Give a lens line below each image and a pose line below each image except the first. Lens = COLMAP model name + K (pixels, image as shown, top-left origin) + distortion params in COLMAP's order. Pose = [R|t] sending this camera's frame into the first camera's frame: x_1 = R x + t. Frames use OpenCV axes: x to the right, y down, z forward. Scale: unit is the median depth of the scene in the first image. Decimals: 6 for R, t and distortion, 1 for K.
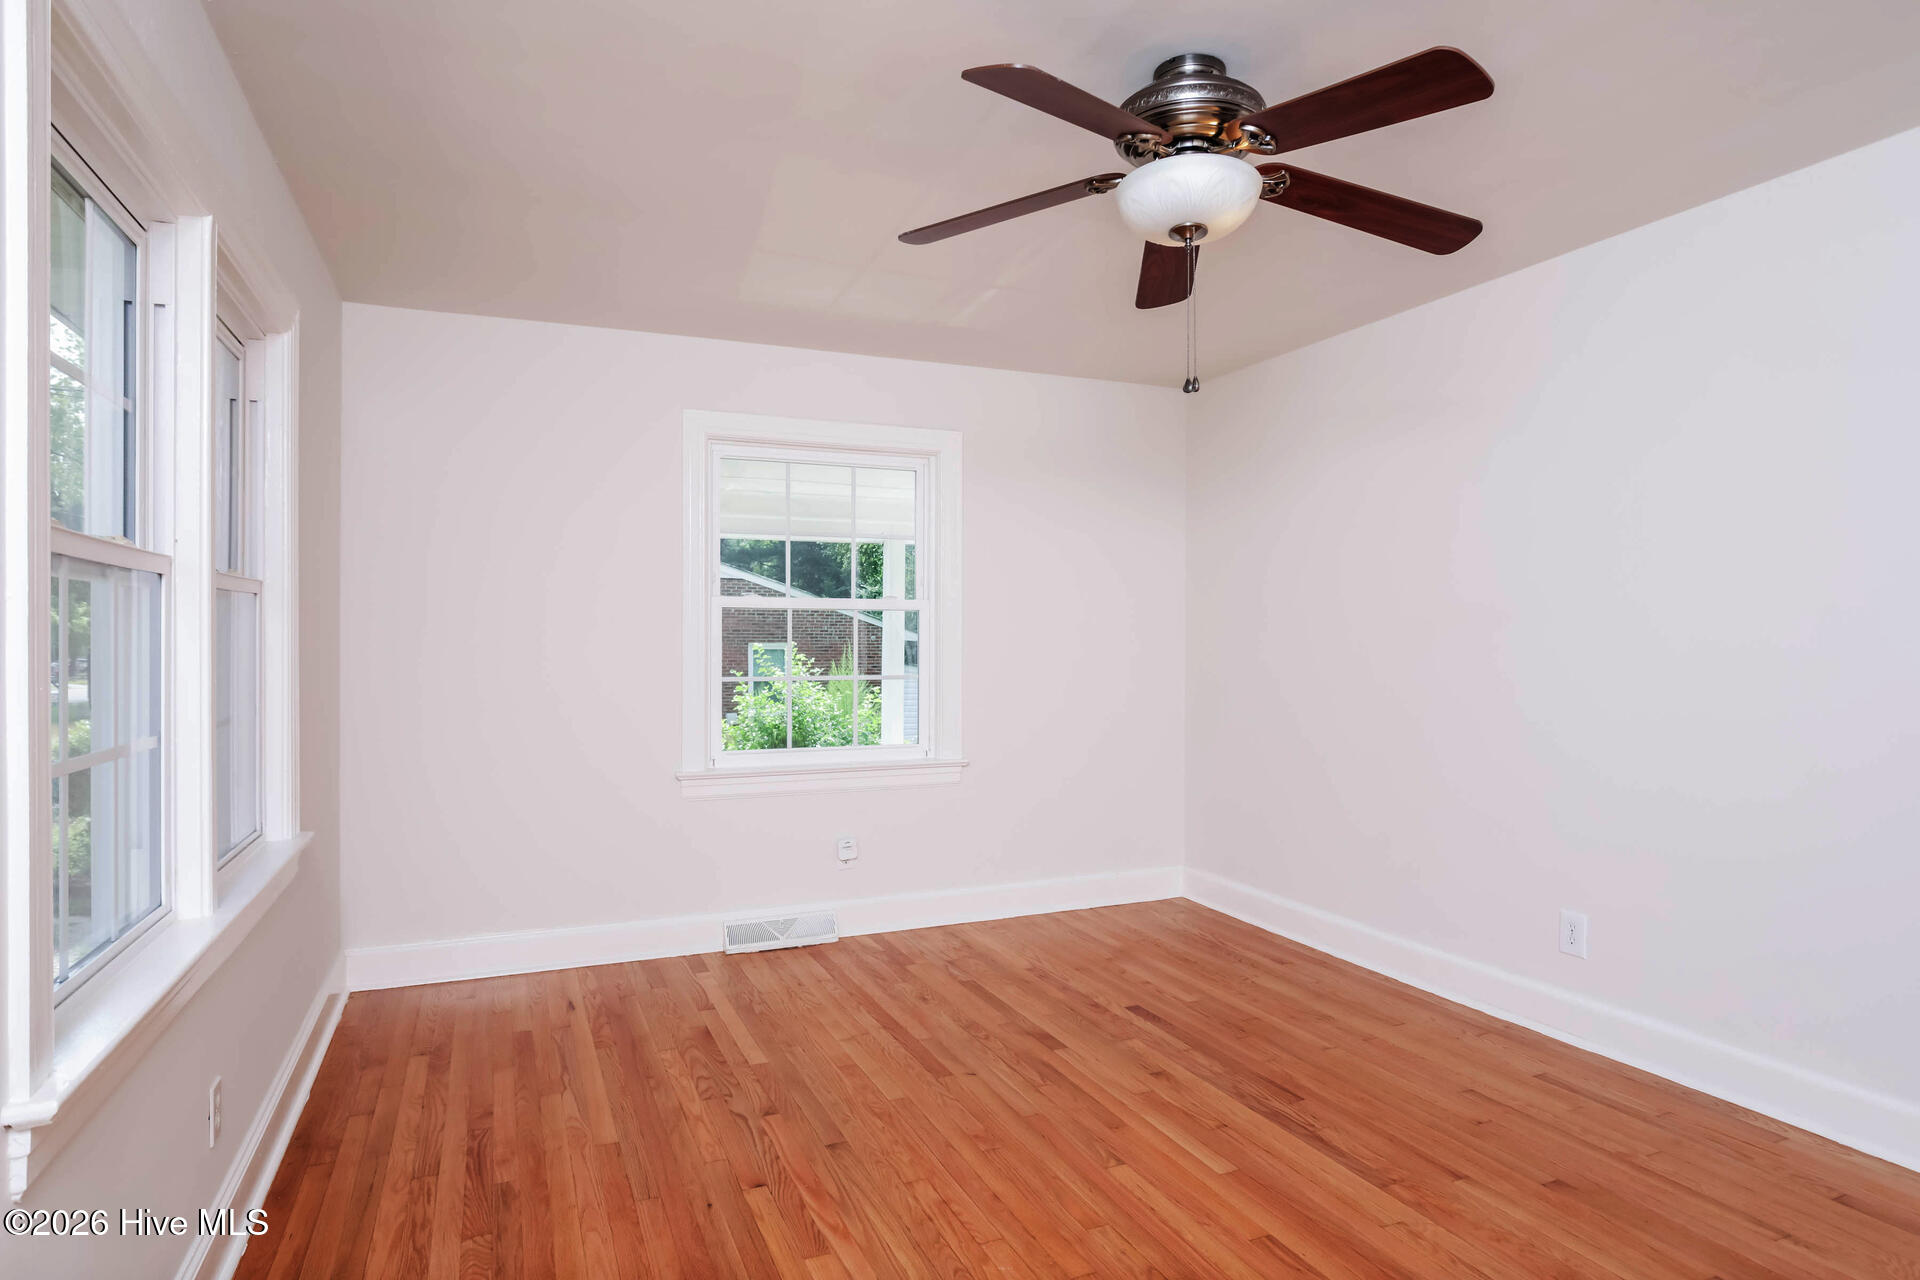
lens RADIAL K [[1097.0, 0, 968.7], [0, 1097.0, 636.4], [0, 0, 1]] dist [-0.035837, 0.015718]
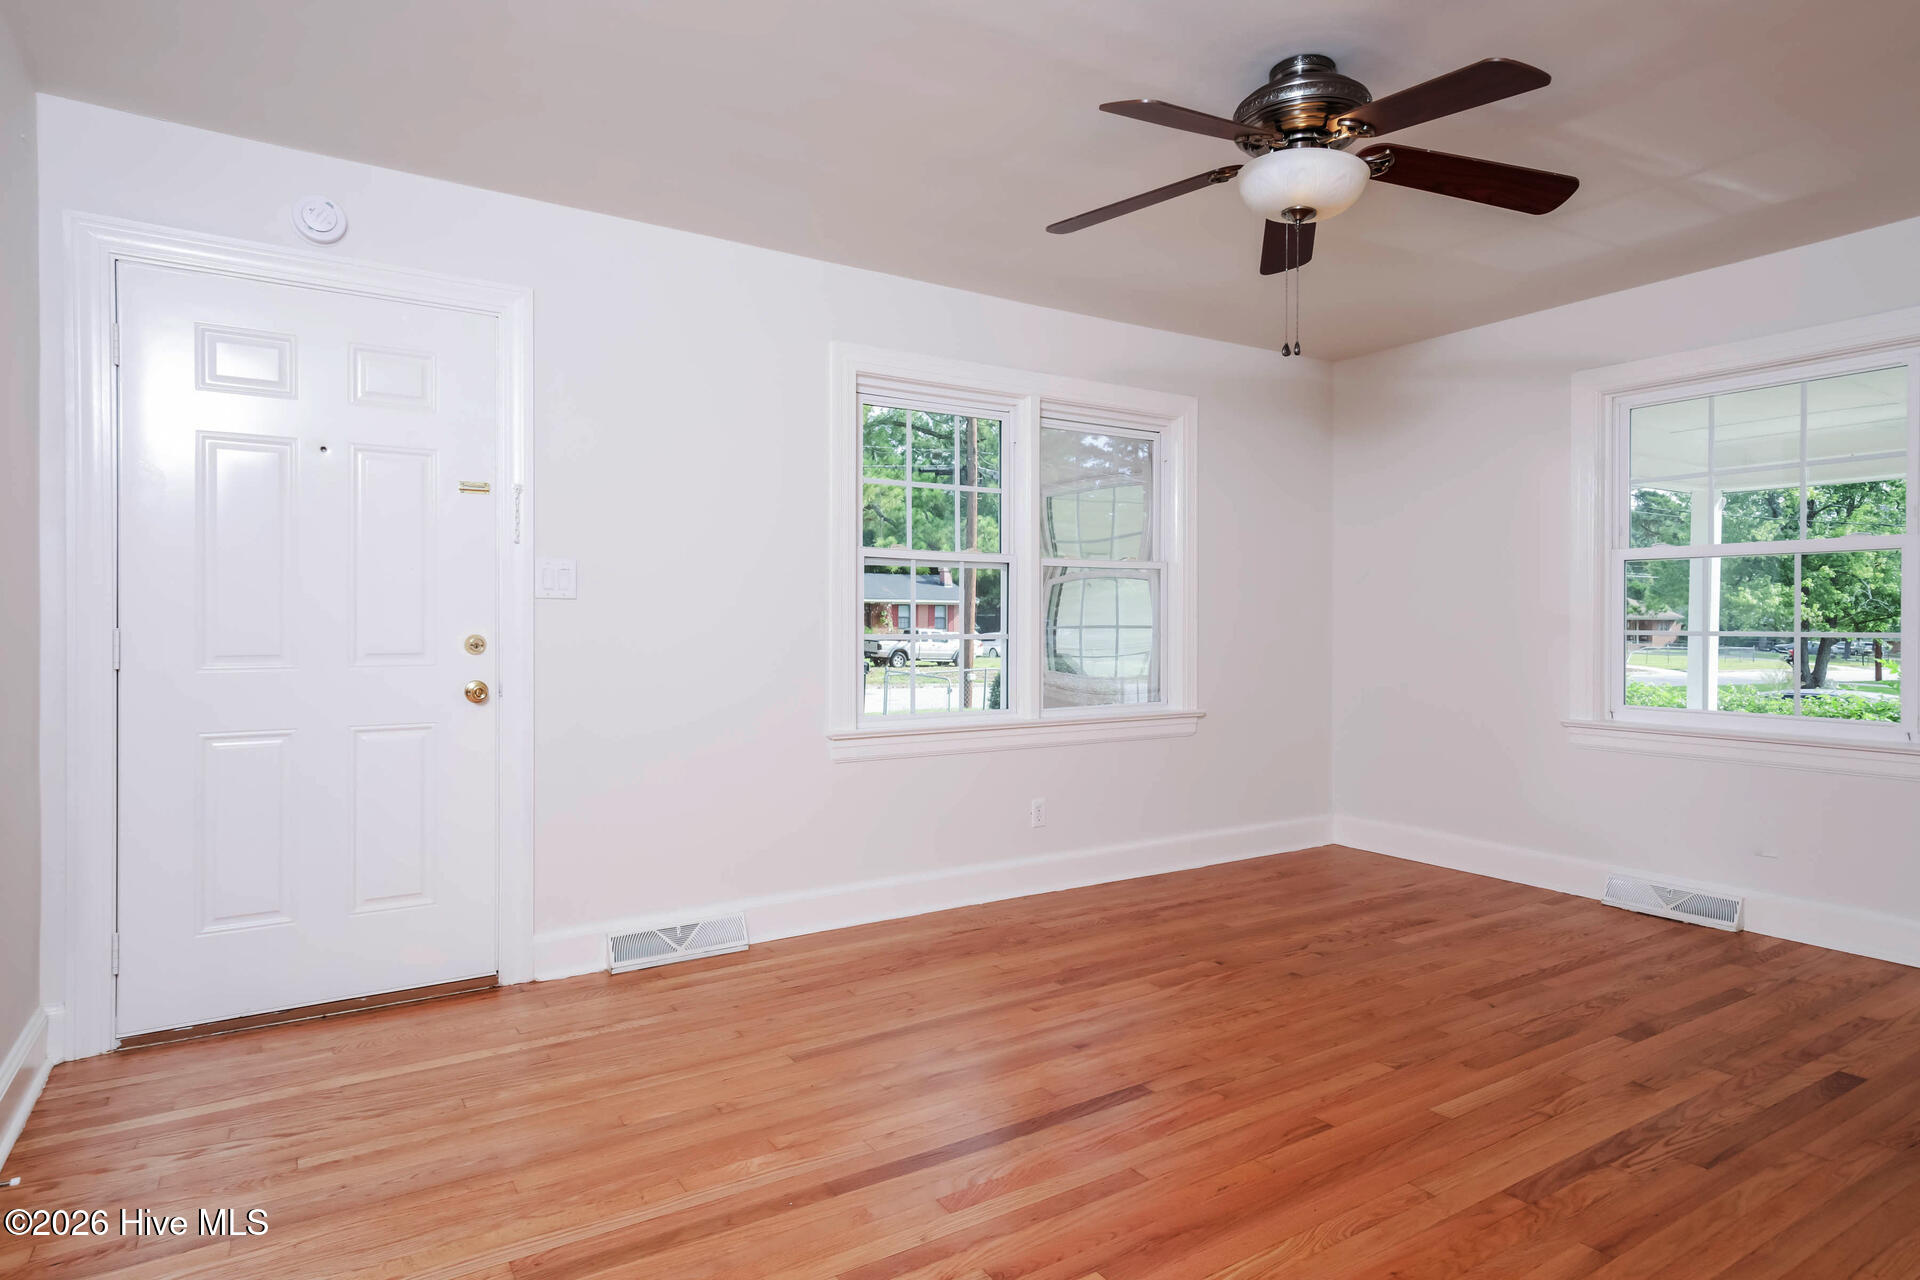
lens RADIAL K [[1065.1, 0, 927.7], [0, 1065.1, 610.4], [0, 0, 1]] dist [0.002631, 0.001653]
pose [[0.142985, -0.005857, -0.989708, 0.992408], [-0.000712, 0.999982, -0.006021, 0.036616], [0.989725, 0.001565, 0.142978, 0.350823]]
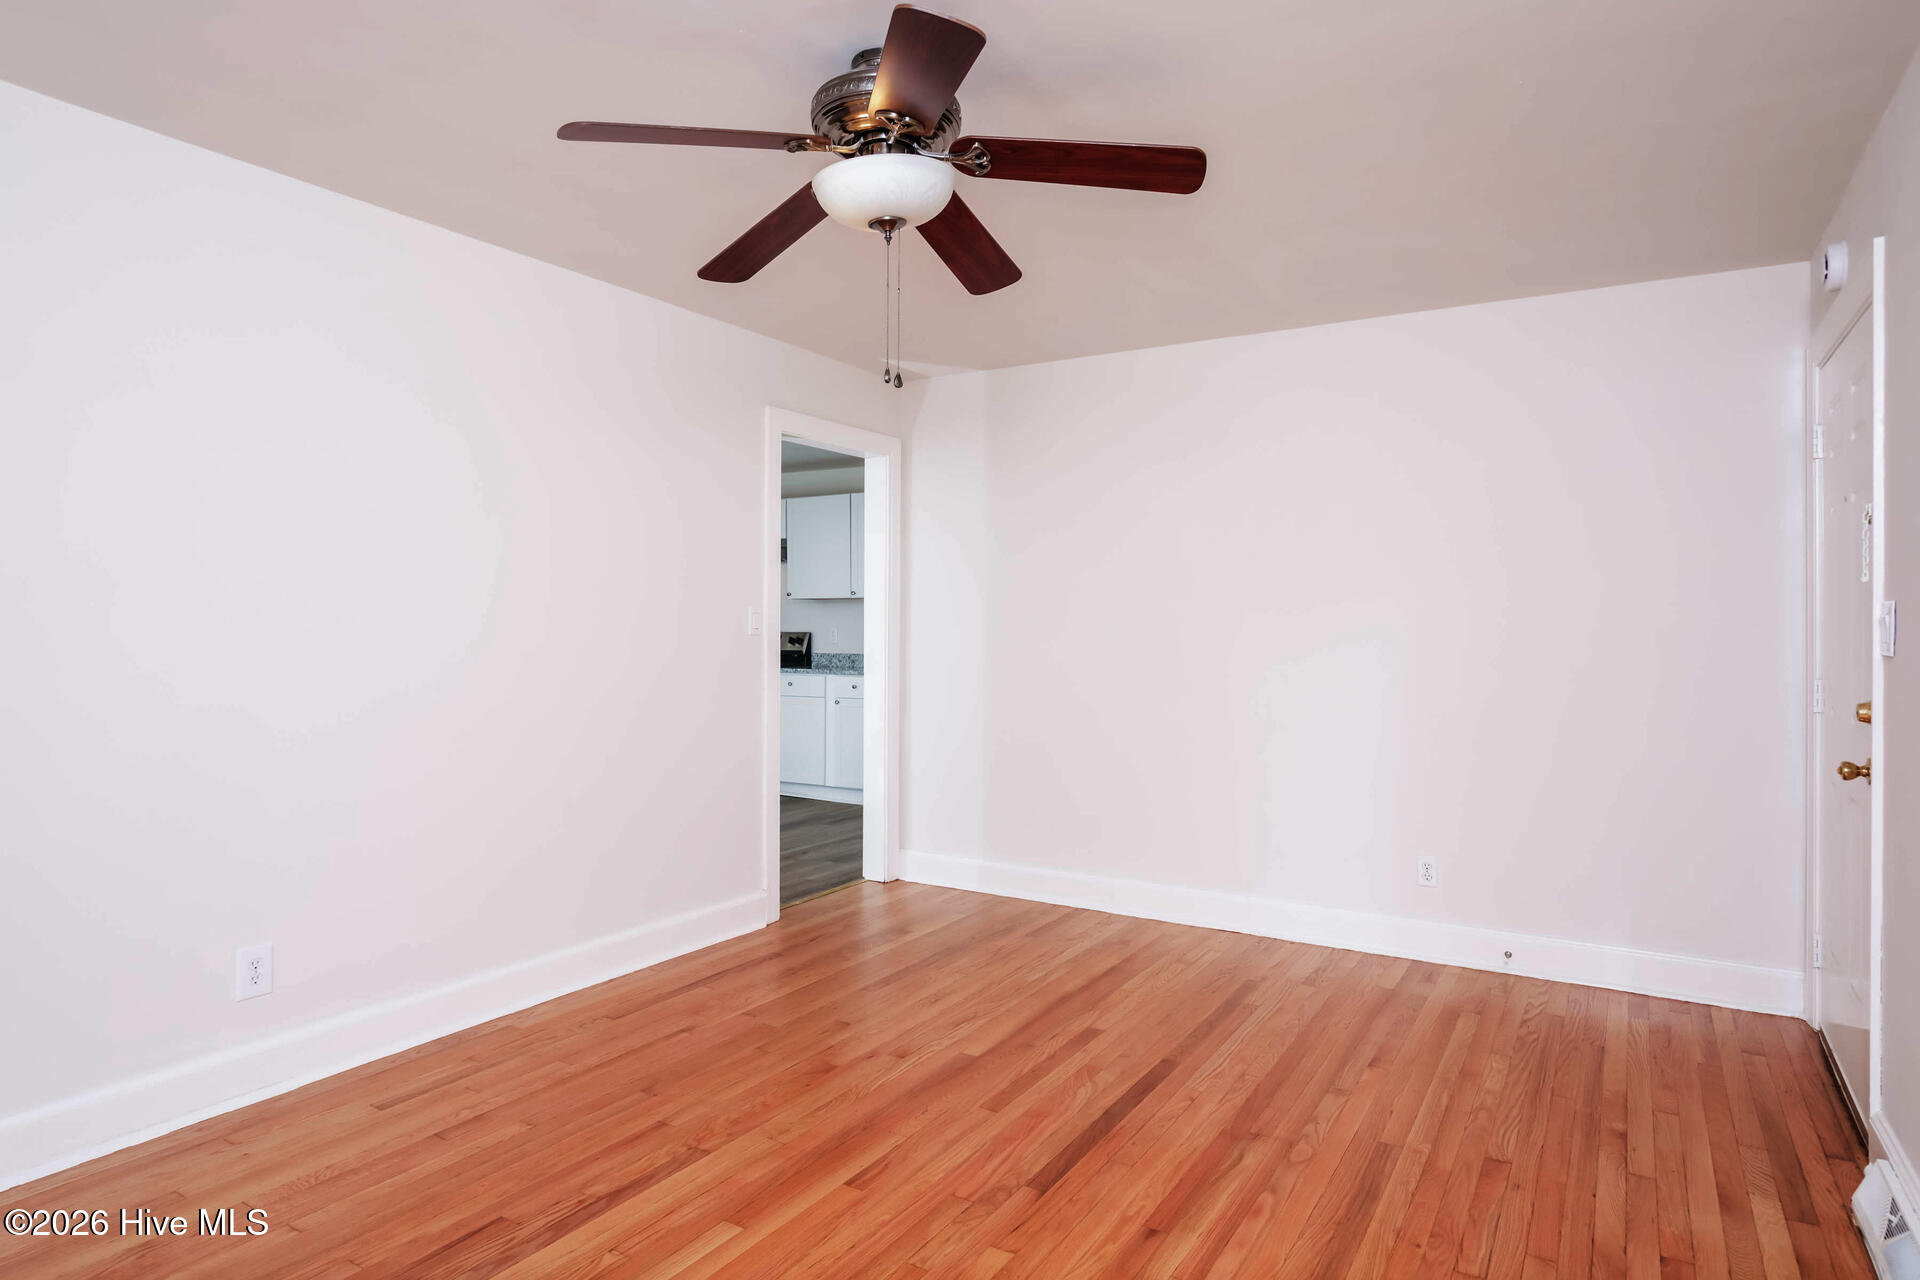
lens RADIAL K [[1097.0, 0, 968.7], [0, 1097.0, 636.4], [0, 0, 1]] dist [-0.035837, 0.015718]
pose [[-0.581502, -0.013614, 0.813431, -0.518078], [-0.008451, 0.999907, 0.010694, -0.001861], [-0.813501, -0.000656, -0.581563, 1.192968]]
